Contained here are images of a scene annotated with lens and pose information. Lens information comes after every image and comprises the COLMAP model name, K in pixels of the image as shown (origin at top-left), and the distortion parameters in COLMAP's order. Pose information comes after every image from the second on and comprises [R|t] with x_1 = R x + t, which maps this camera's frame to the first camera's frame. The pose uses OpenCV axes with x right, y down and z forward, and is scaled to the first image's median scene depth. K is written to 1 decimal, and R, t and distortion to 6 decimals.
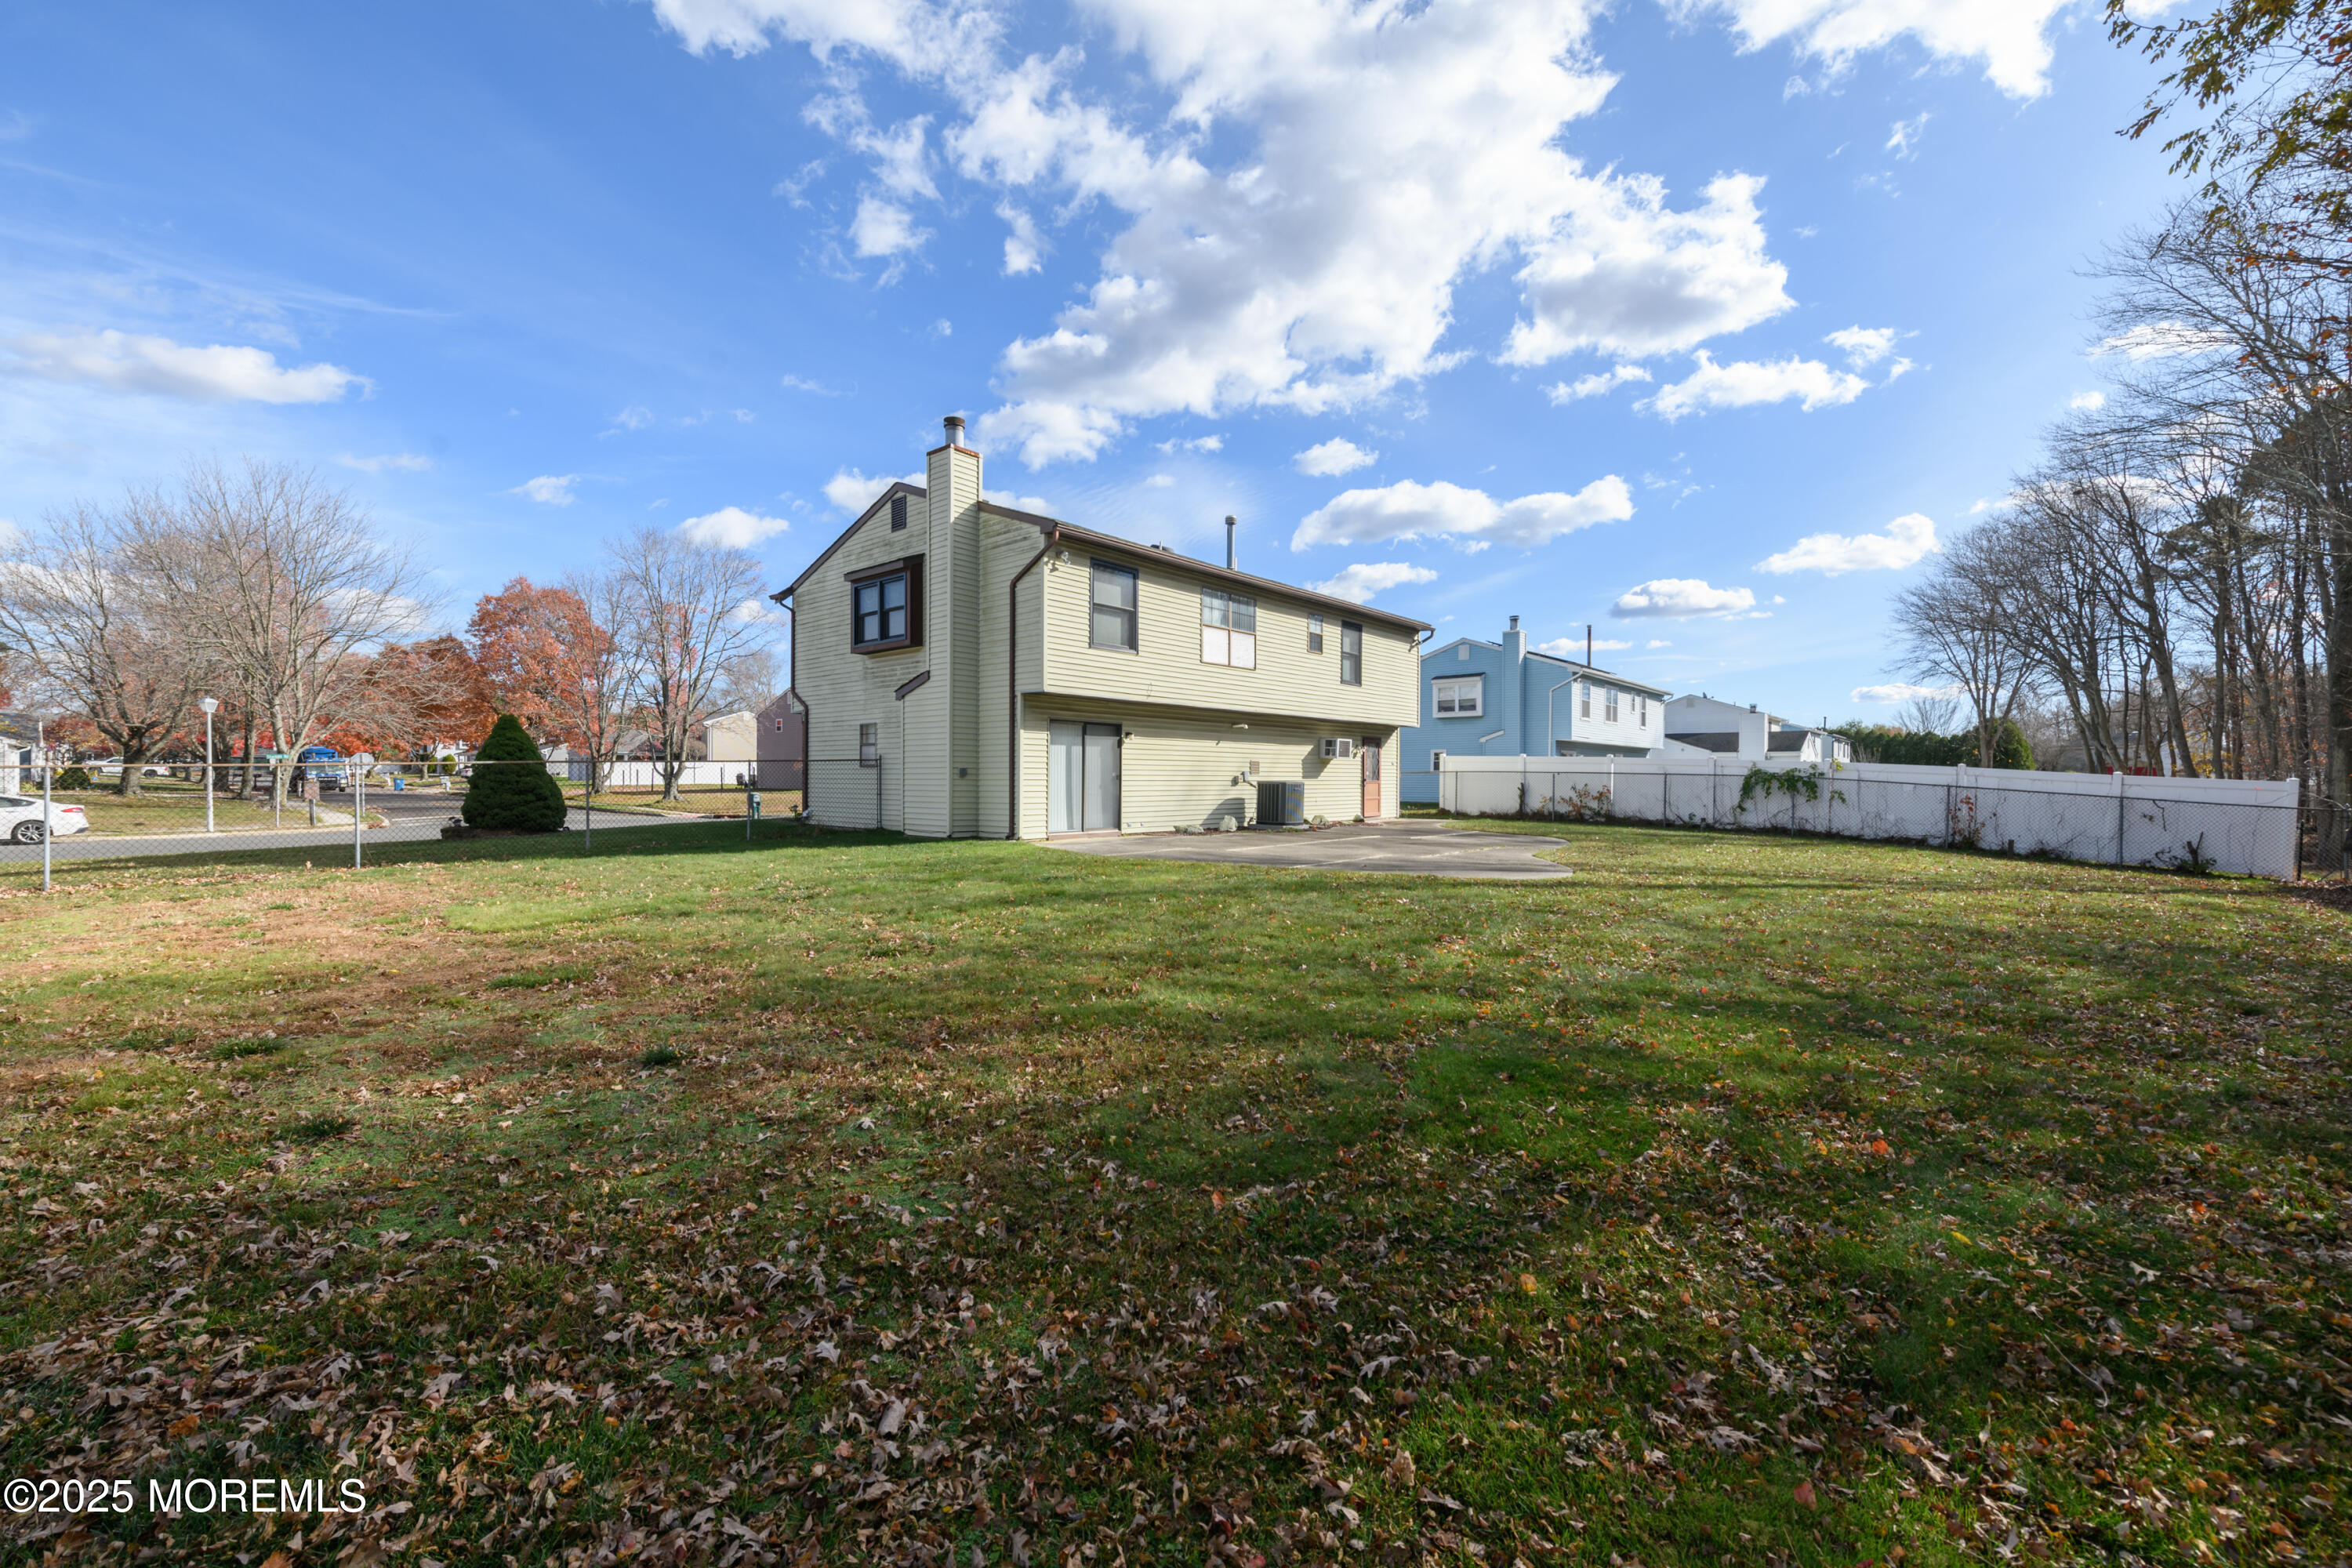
lens RADIAL K [[926.4, 0, 1176.0], [0, 926.4, 784.0], [0, 0, 1]] dist [-0.000871, -0.000481]
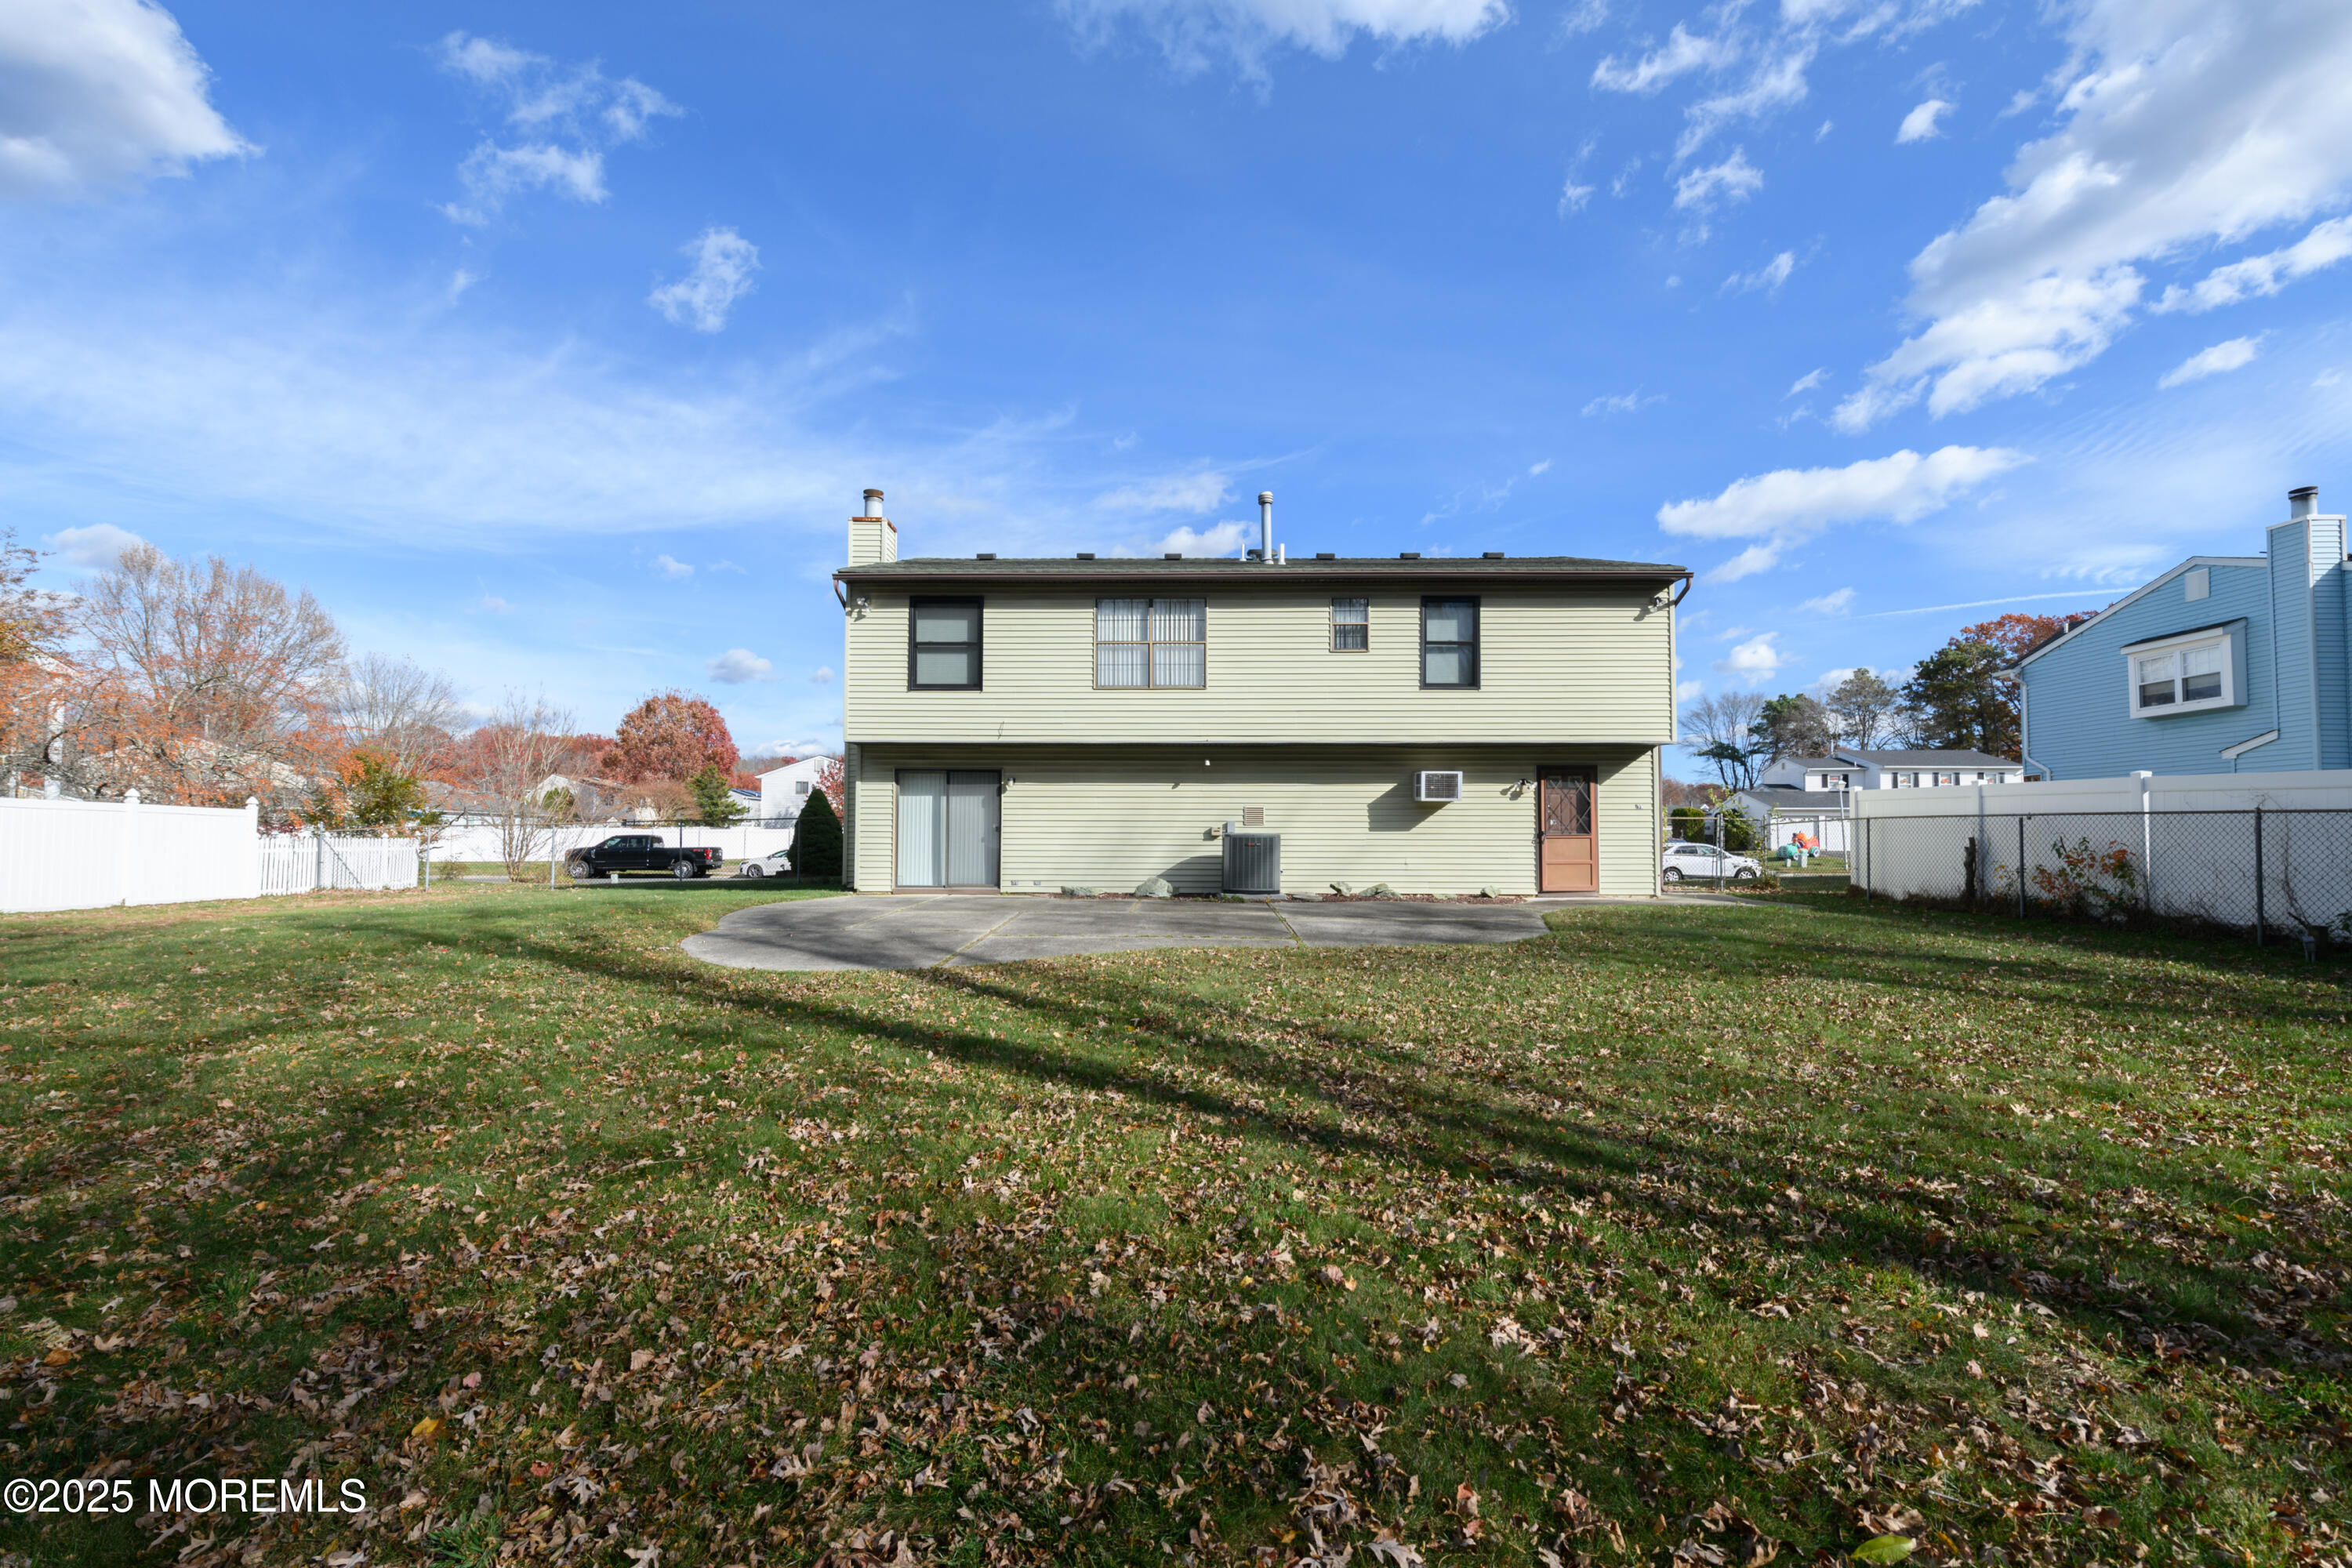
lens RADIAL K [[926.4, 0, 1176.0], [0, 926.4, 784.0], [0, 0, 1]] dist [-0.000871, -0.000481]
pose [[0.643886, -0.052493, -0.763318, 0.620902], [-0.005463, 0.997303, -0.073192, 0.011417], [0.765102, 0.051298, 0.641863, 0.467143]]
